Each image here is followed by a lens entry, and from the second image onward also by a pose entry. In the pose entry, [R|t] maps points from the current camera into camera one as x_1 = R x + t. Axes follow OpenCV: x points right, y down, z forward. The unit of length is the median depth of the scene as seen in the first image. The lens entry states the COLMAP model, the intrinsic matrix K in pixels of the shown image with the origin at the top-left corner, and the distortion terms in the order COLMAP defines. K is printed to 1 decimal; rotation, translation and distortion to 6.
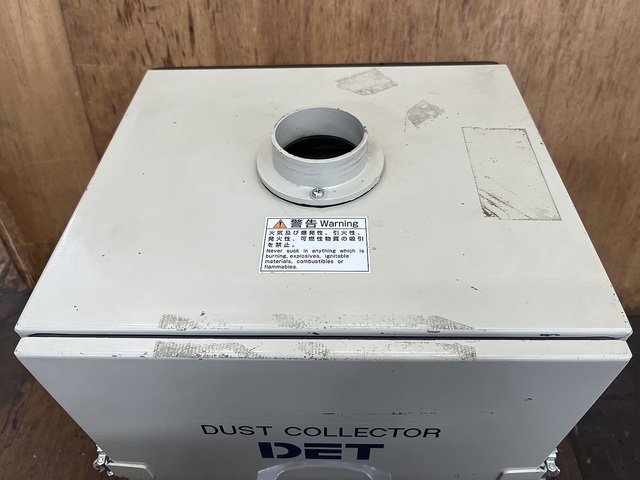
lens RADIAL K [[499.5, 0, 319.8], [0, 499.5, 241.7], [0, 0, 1]] dist [0.049650, -0.093227]
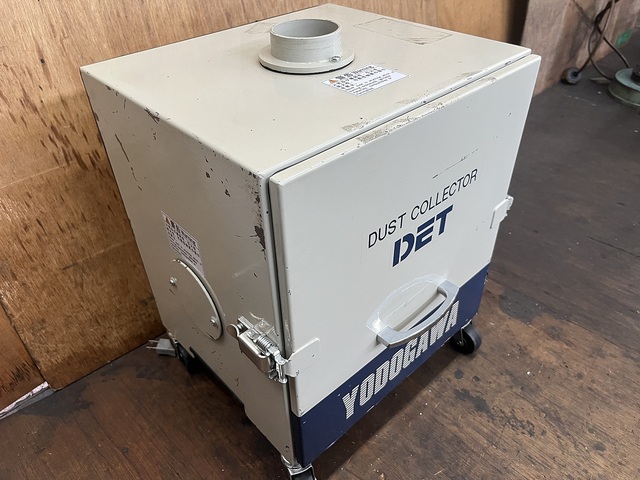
lens RADIAL K [[499.5, 0, 320.7], [0, 499.5, 240.5], [0, 0, 1]] dist [0.049650, -0.093227]
pose [[0.718536, -0.420761, 0.553774, -0.581751], [0.512876, 0.858360, -0.013281, 0.189012], [-0.469749, 0.293560, 0.832561, 0.010784]]
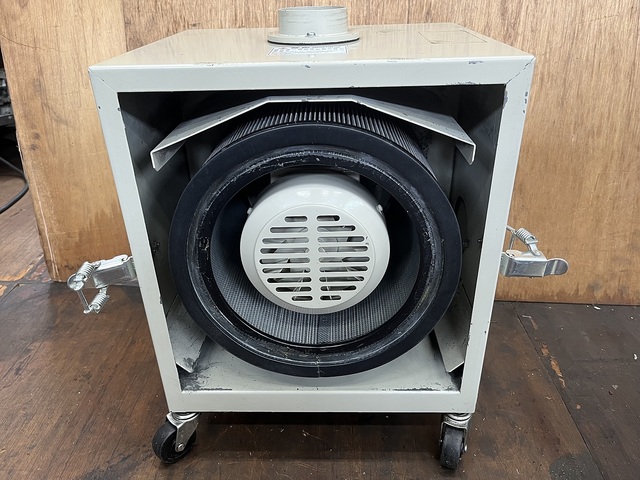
lens RADIAL K [[499.5, 0, 320.9], [0, 499.5, 240.3], [0, 0, 1]] dist [0.049650, -0.093227]
pose [[0.999245, 0.018371, -0.034224, 0.060645], [-0.028390, 0.946754, -0.320704, 0.503663], [0.026510, 0.321434, 0.946561, -0.069939]]
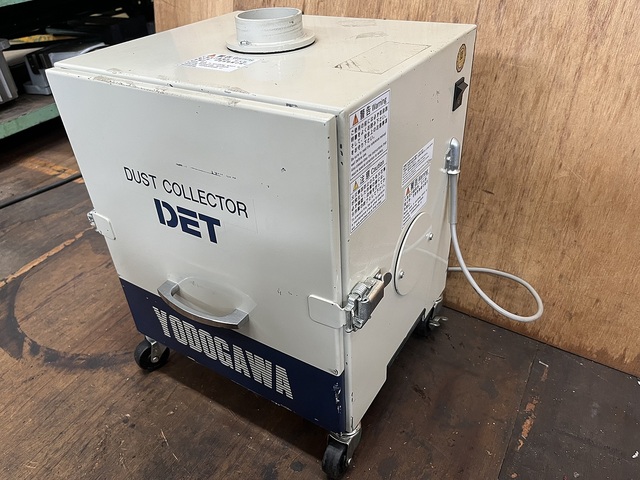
lens RADIAL K [[499.5, 0, 315.6], [0, 499.5, 244.2], [0, 0, 1]] dist [0.049650, -0.093227]
pose [[0.853506, 0.277982, -0.440743, 0.567337], [-0.359575, 0.926364, -0.112053, 0.309750], [0.377139, 0.254118, 0.890612, -0.044326]]
